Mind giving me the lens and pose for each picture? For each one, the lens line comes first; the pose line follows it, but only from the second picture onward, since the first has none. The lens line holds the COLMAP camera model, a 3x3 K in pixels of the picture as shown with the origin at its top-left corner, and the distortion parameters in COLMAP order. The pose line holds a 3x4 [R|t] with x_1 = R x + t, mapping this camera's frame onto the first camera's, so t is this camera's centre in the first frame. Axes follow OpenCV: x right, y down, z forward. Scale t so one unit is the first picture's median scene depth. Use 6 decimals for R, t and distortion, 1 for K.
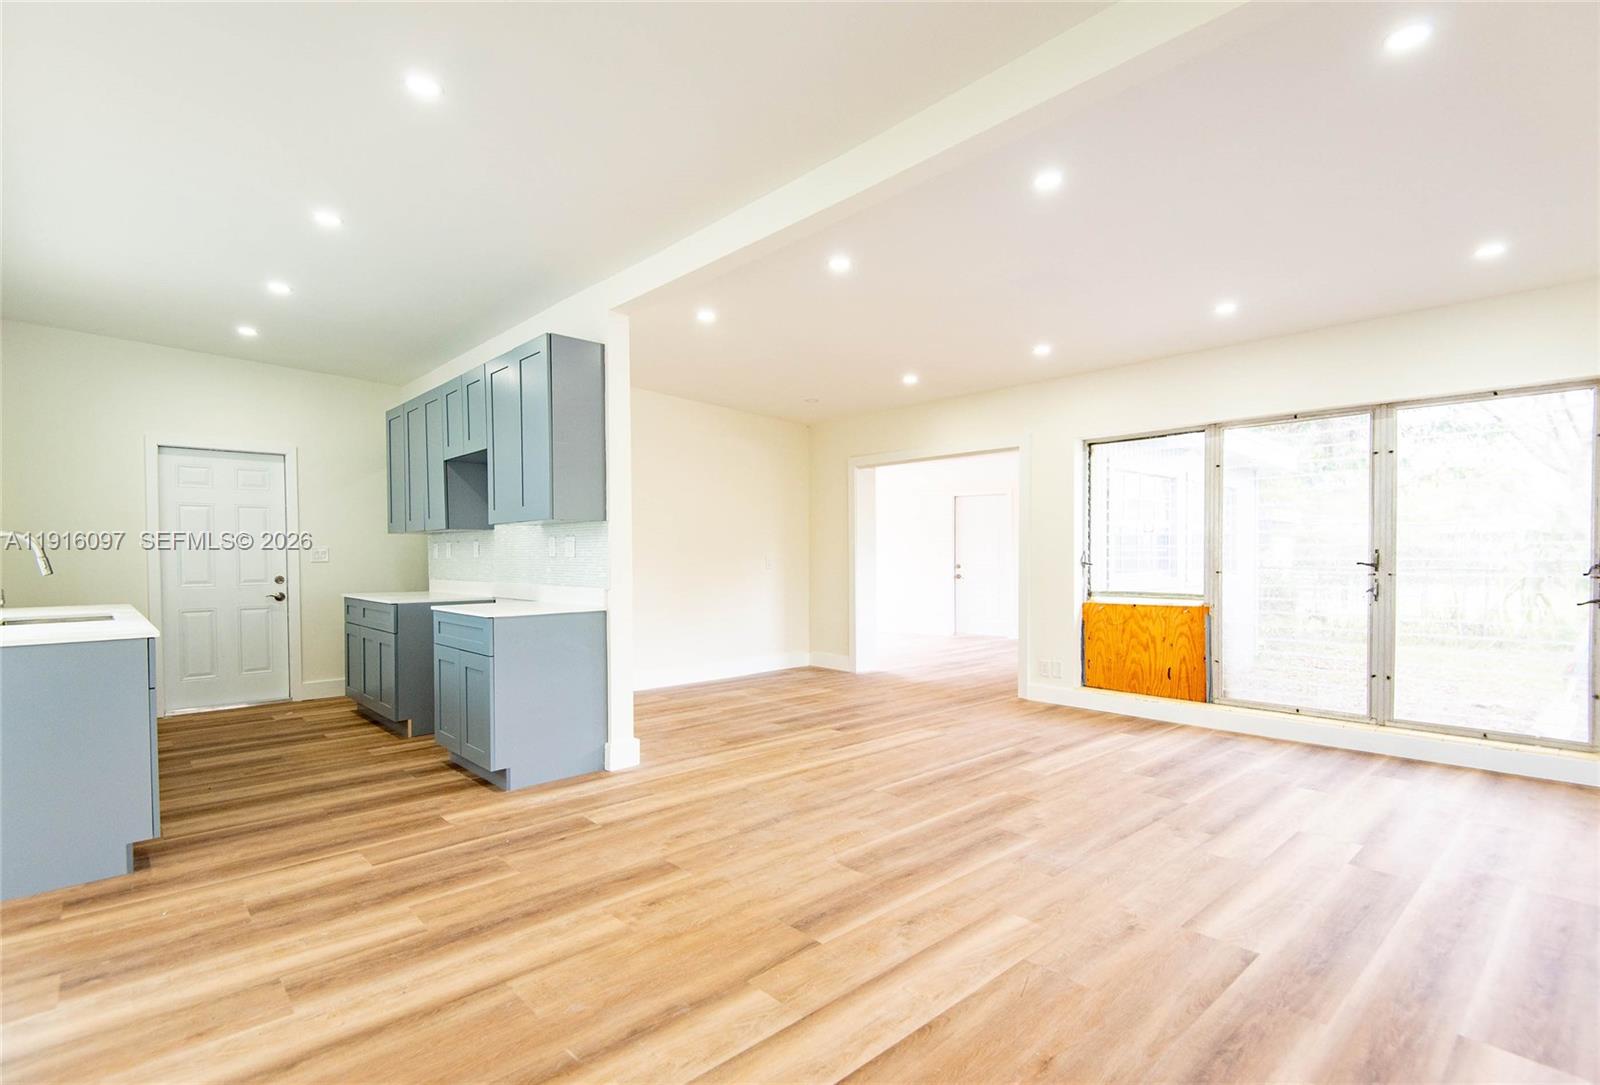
lens RADIAL K [[762.8, 0, 808.3], [0, 762.8, 565.7], [0, 0, 1]] dist [0.028753, -0.019753]
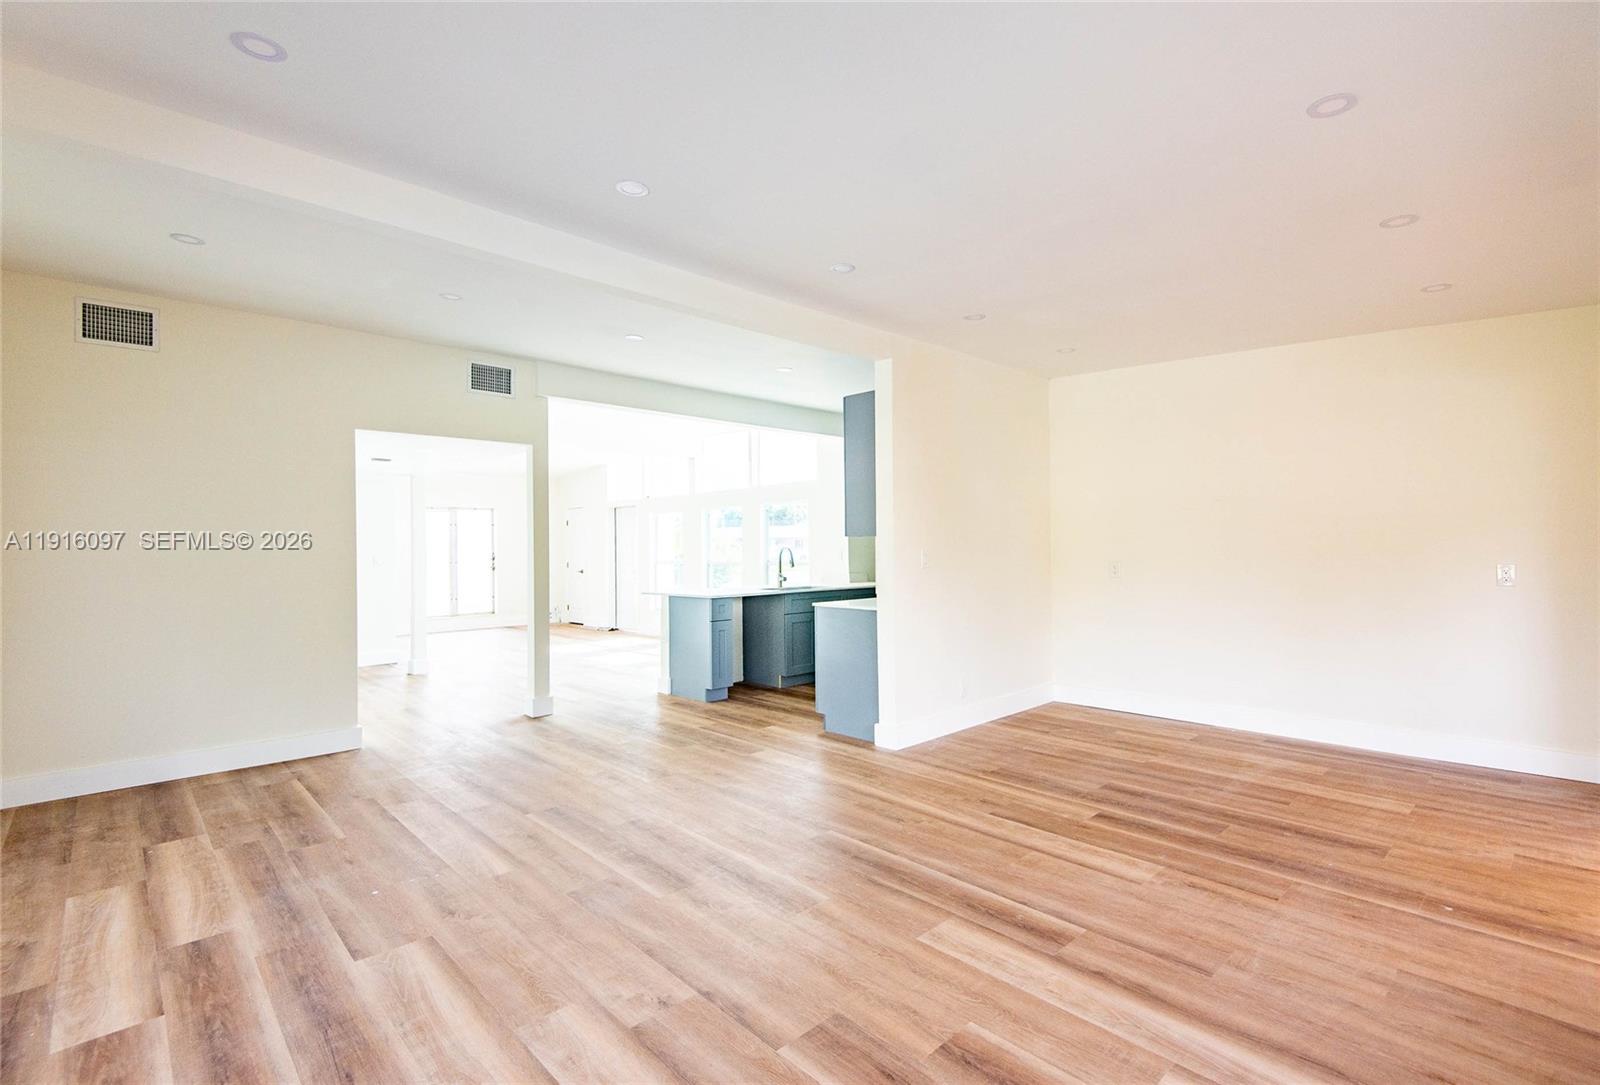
lens RADIAL K [[739.2, 0, 807.8], [0, 739.2, 543.4], [0, 0, 1]] dist [0.032003, -0.020767]
pose [[0.011656, 0.000341, -0.999932, 0.959707], [-0.003019, 0.999995, 0.000306, -0.050211], [0.999928, 0.003015, 0.011657, 0.946796]]
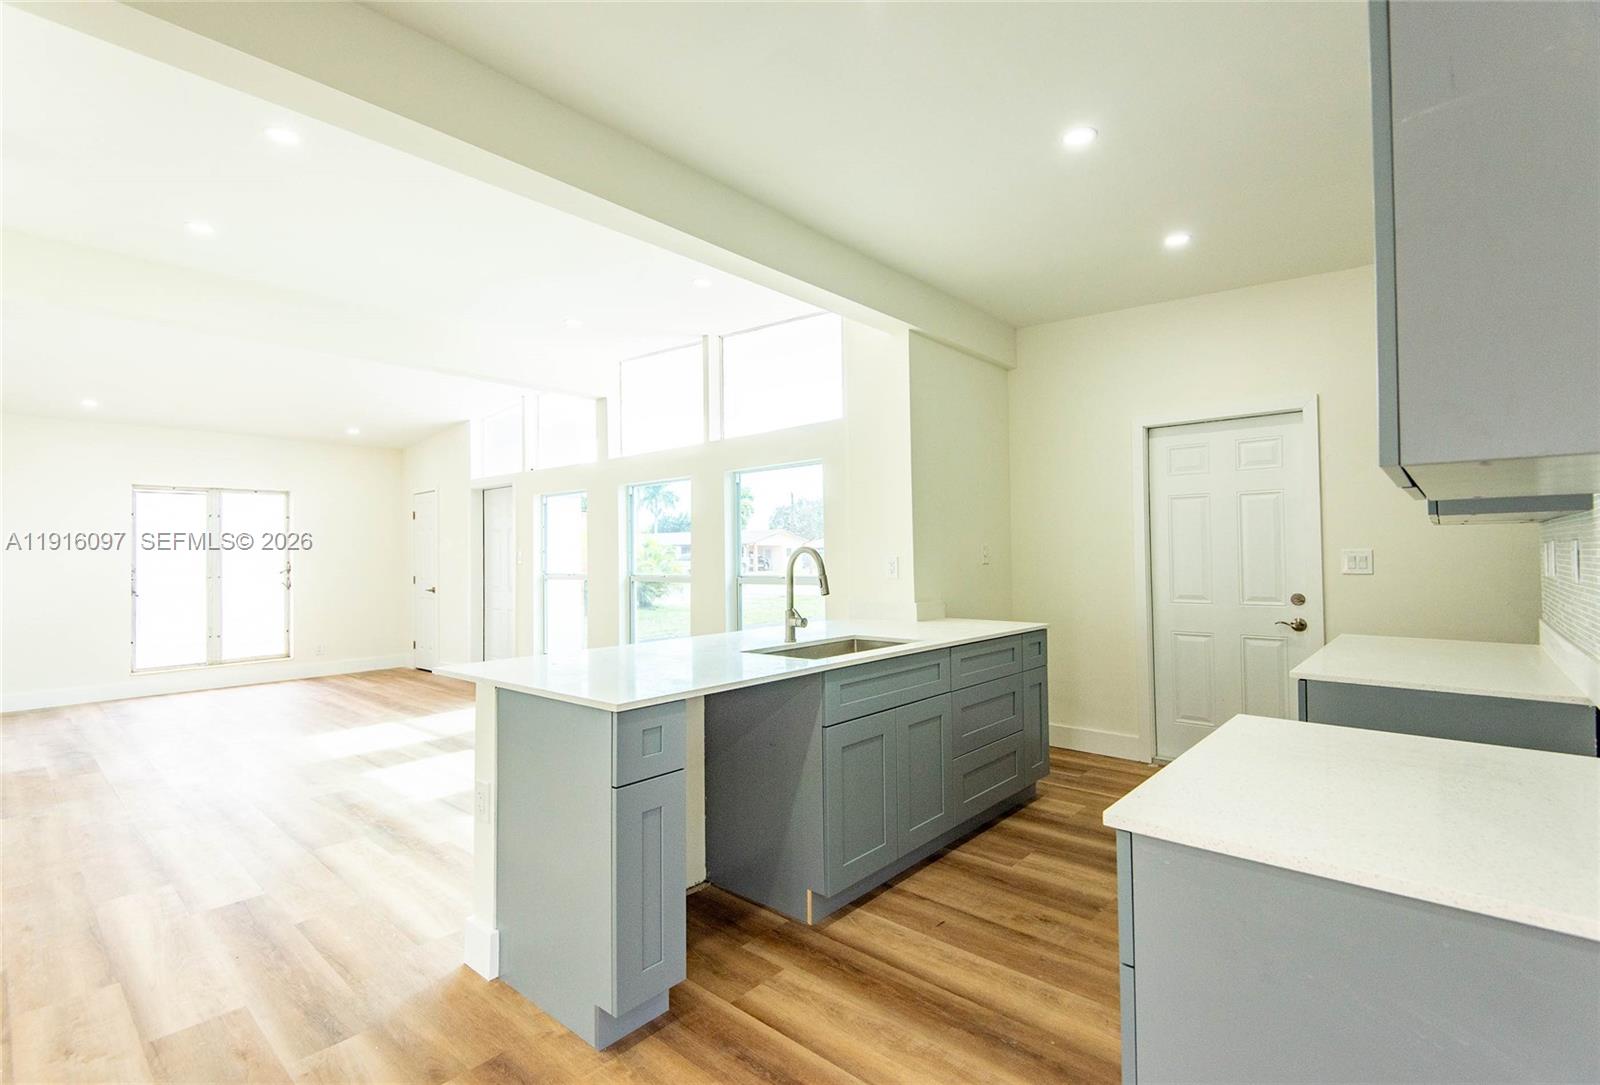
lens RADIAL K [[739.2, 0, 807.8], [0, 739.2, 543.4], [0, 0, 1]] dist [0.032003, -0.020767]
pose [[0.098659, -0.010251, -0.995068, -0.141946], [-0.003042, 0.999939, -0.010603, -0.035536], [0.995117, 0.004073, 0.098622, 0.833756]]
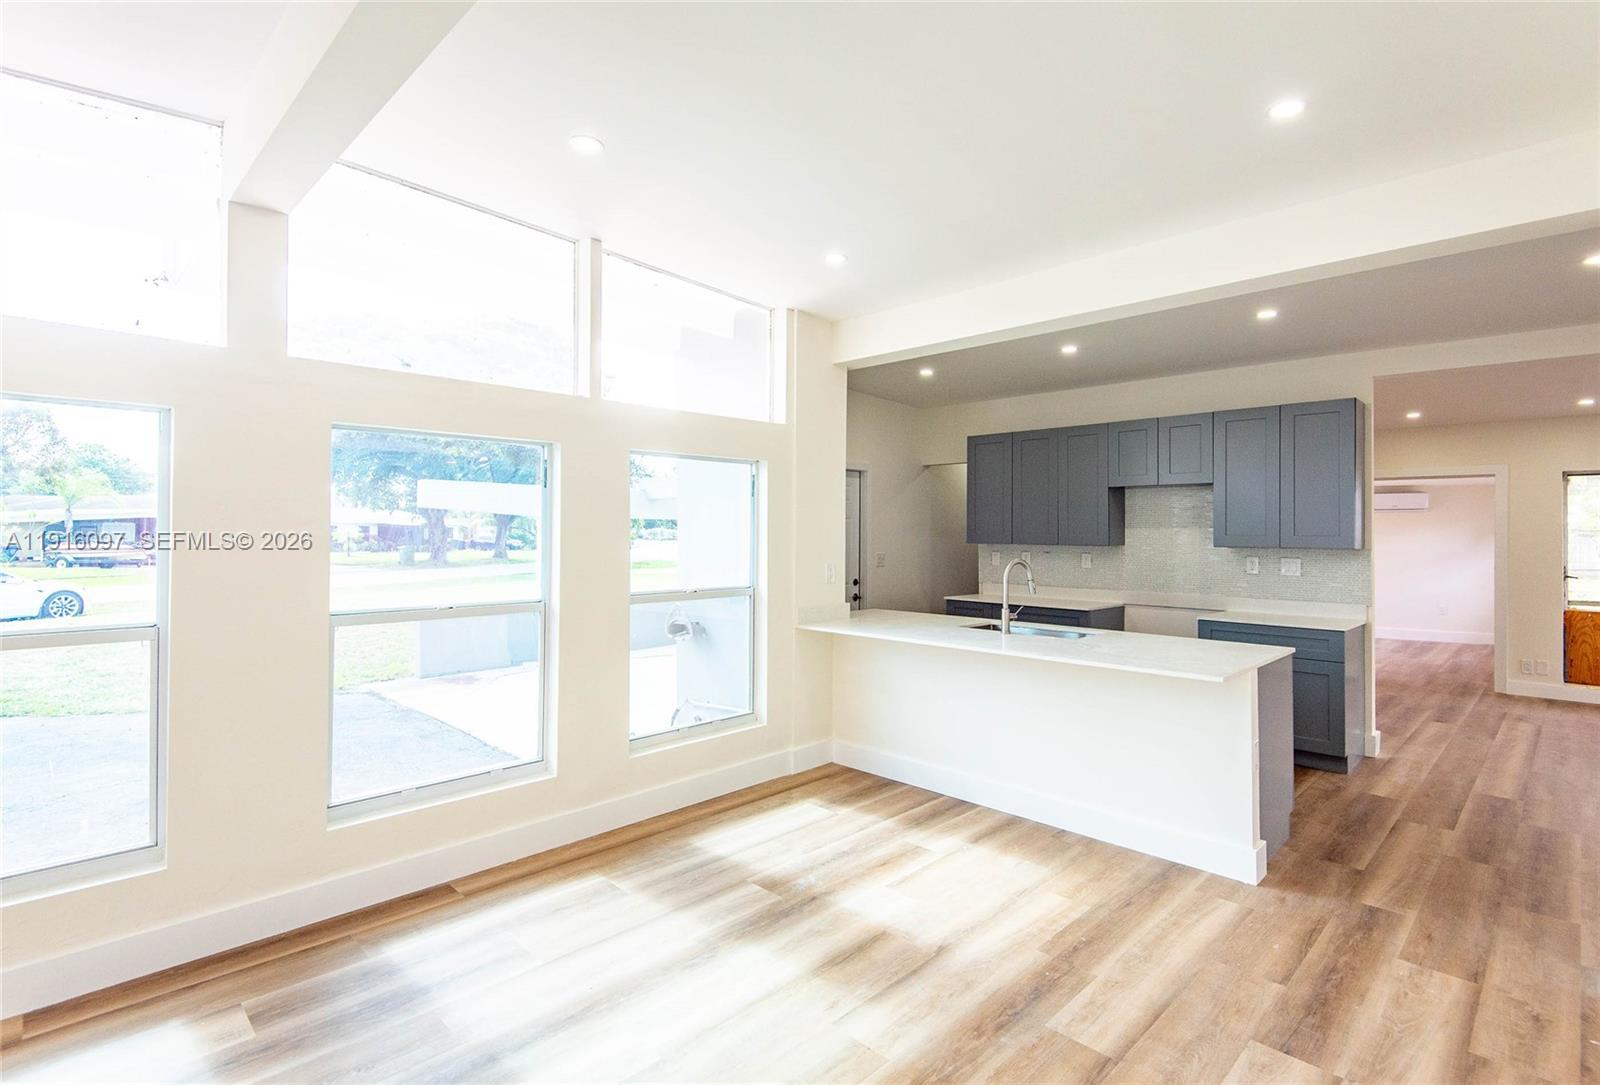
lens RADIAL K [[771.4, 0, 814.8], [0, 771.4, 519.2], [0, 0, 1]] dist [0.035688, -0.023302]
pose [[0.998536, 0.013989, 0.052258, -1.307797], [-0.012419, 0.999465, -0.030244, -0.064123], [-0.052653, 0.029551, 0.998176, -0.213986]]
